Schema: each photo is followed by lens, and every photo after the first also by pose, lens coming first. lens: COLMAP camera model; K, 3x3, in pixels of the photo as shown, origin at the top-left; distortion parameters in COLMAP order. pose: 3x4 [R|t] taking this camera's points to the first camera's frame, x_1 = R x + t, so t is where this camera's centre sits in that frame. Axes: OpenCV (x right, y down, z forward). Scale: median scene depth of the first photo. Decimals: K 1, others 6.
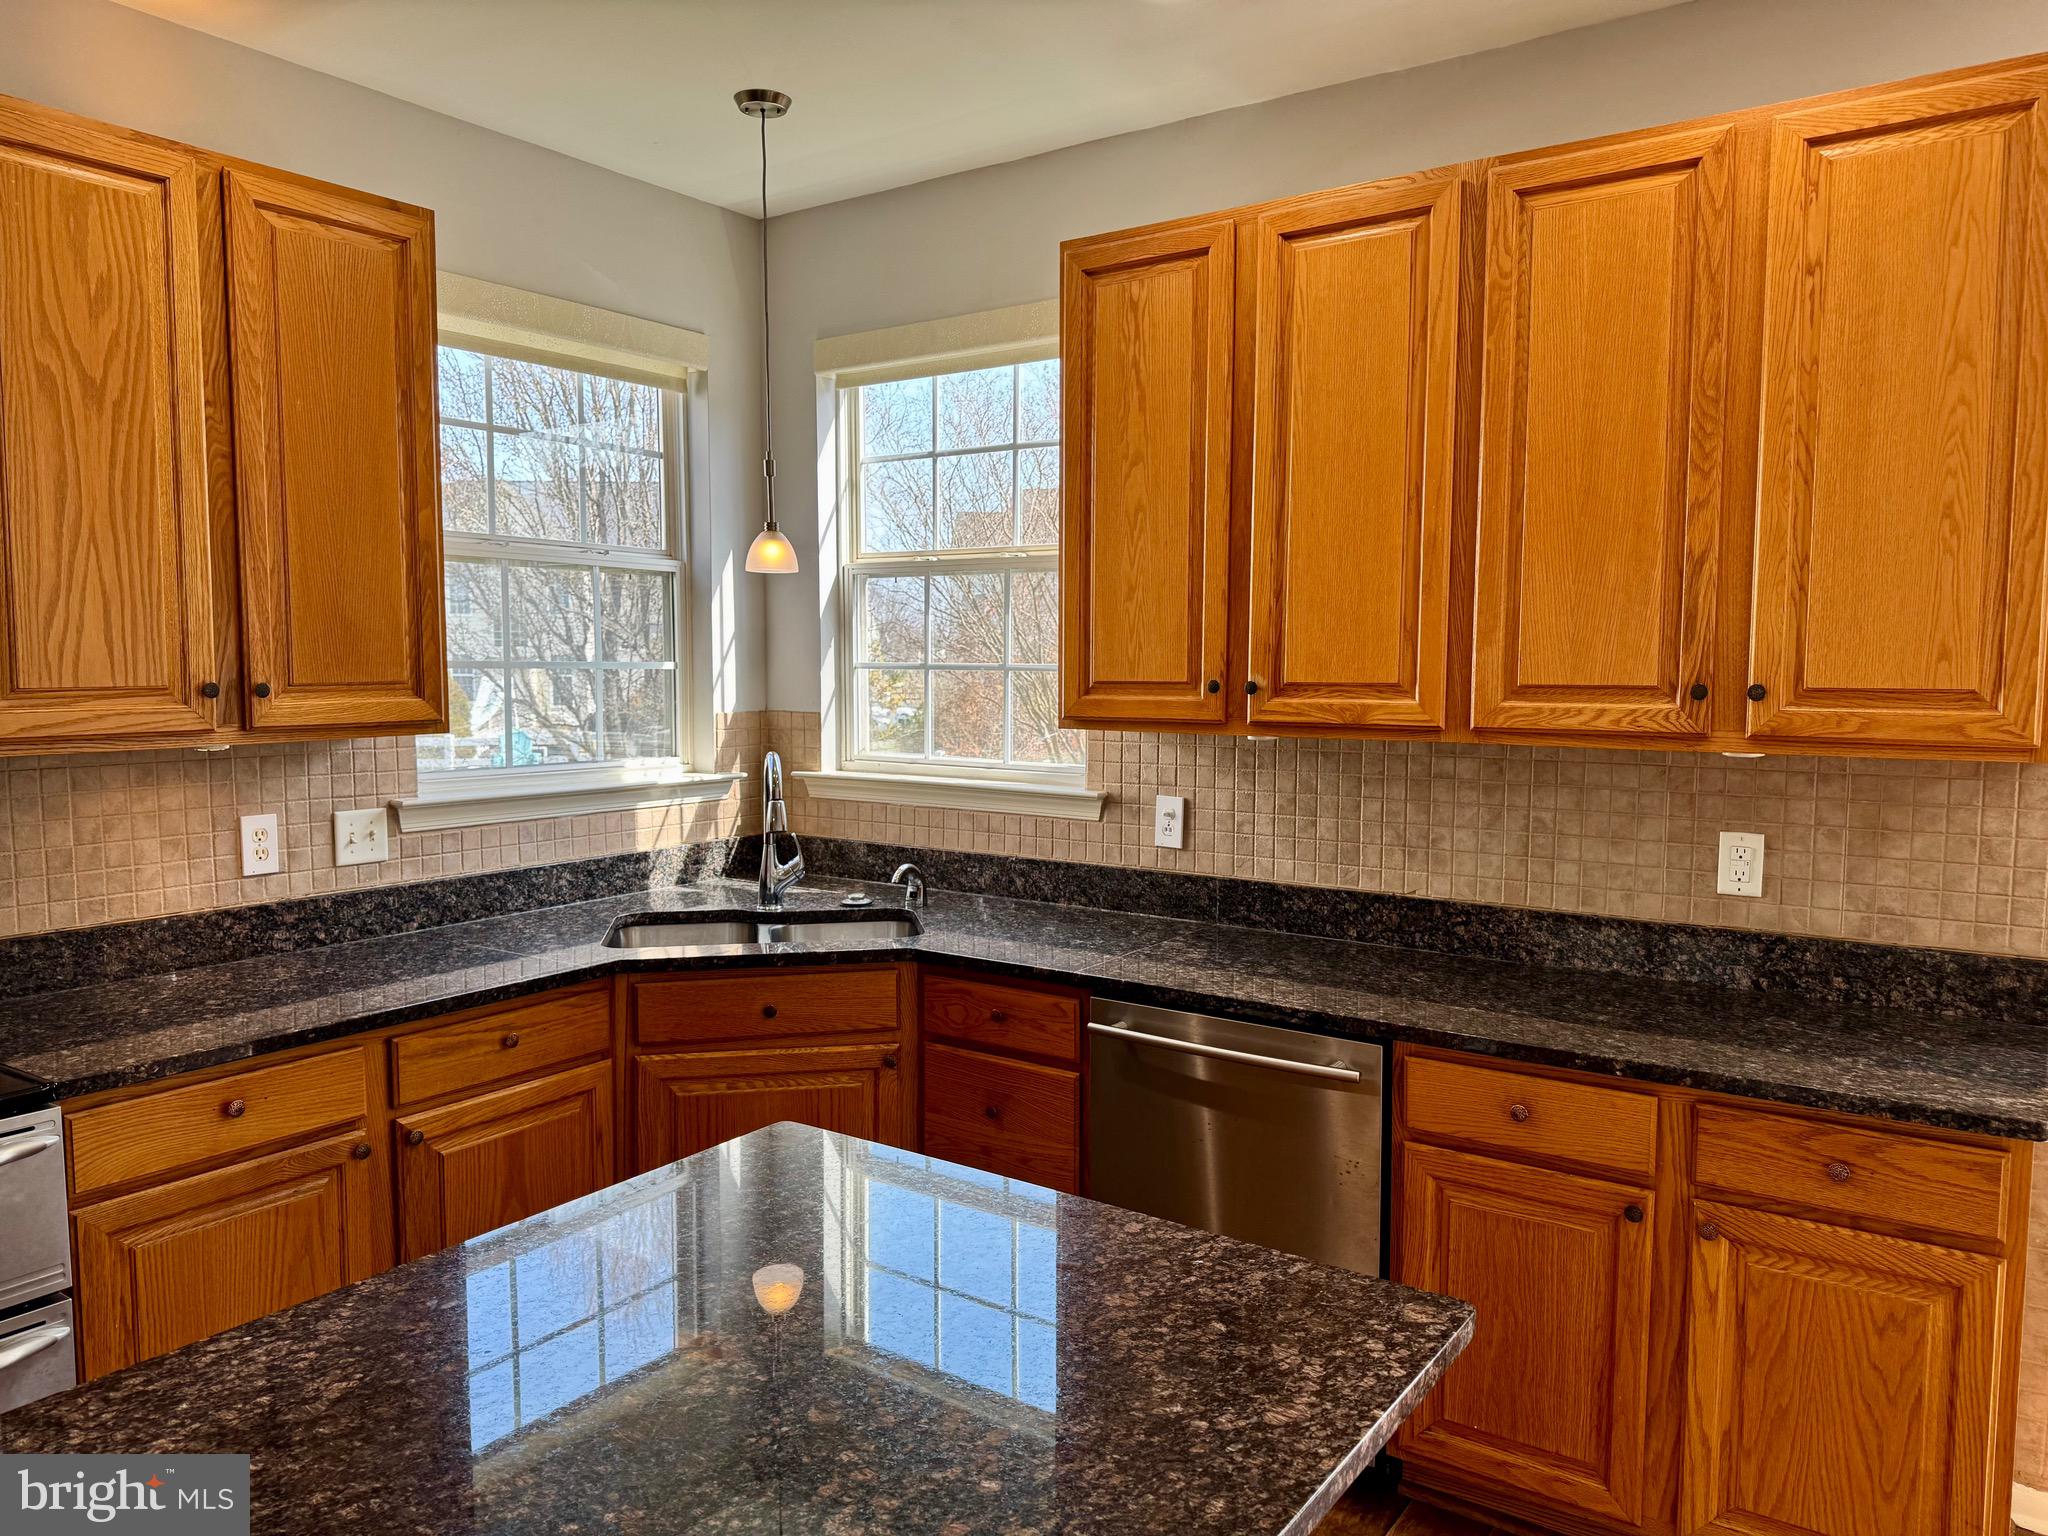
lens RADIAL K [[1455.3, 0, 1024.0], [0, 1455.3, 768.0], [0, 0, 1]] dist [0.002557, 0.000927]
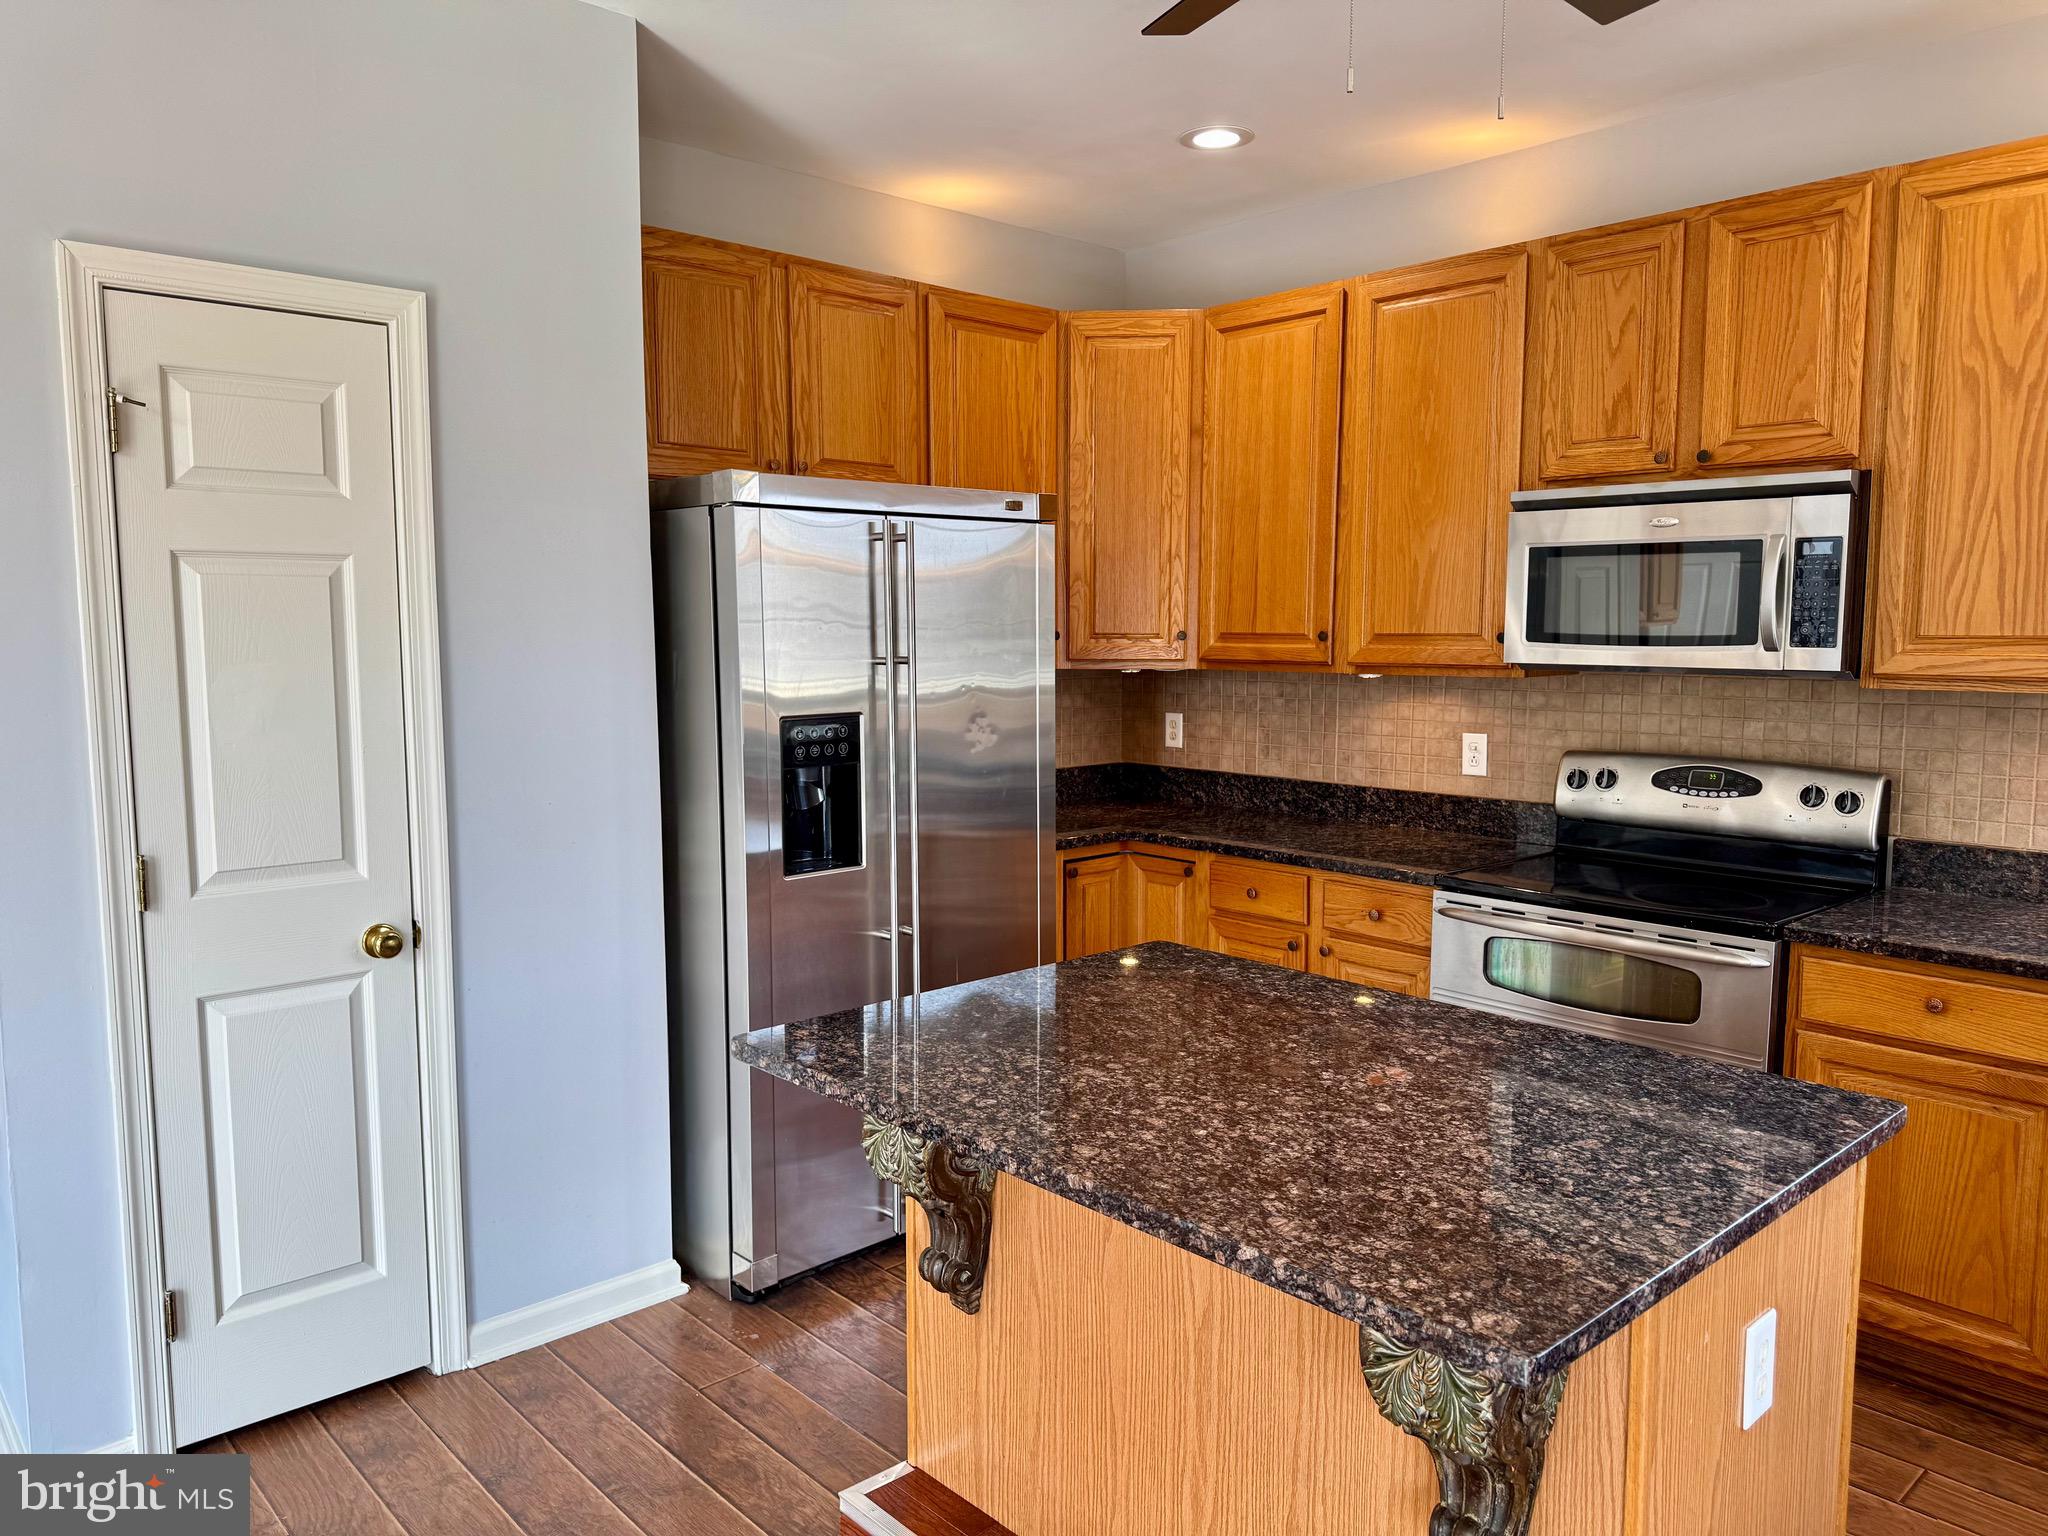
lens RADIAL K [[1450.5, 0, 1030.0], [0, 1450.5, 775.7], [0, 0, 1]] dist [0.121697, -0.153462]
pose [[-0.215638, 0.099948, -0.971345, 0.706560], [-0.076549, 0.989956, 0.118857, -0.027843], [0.973468, 0.099986, -0.205821, 0.519976]]
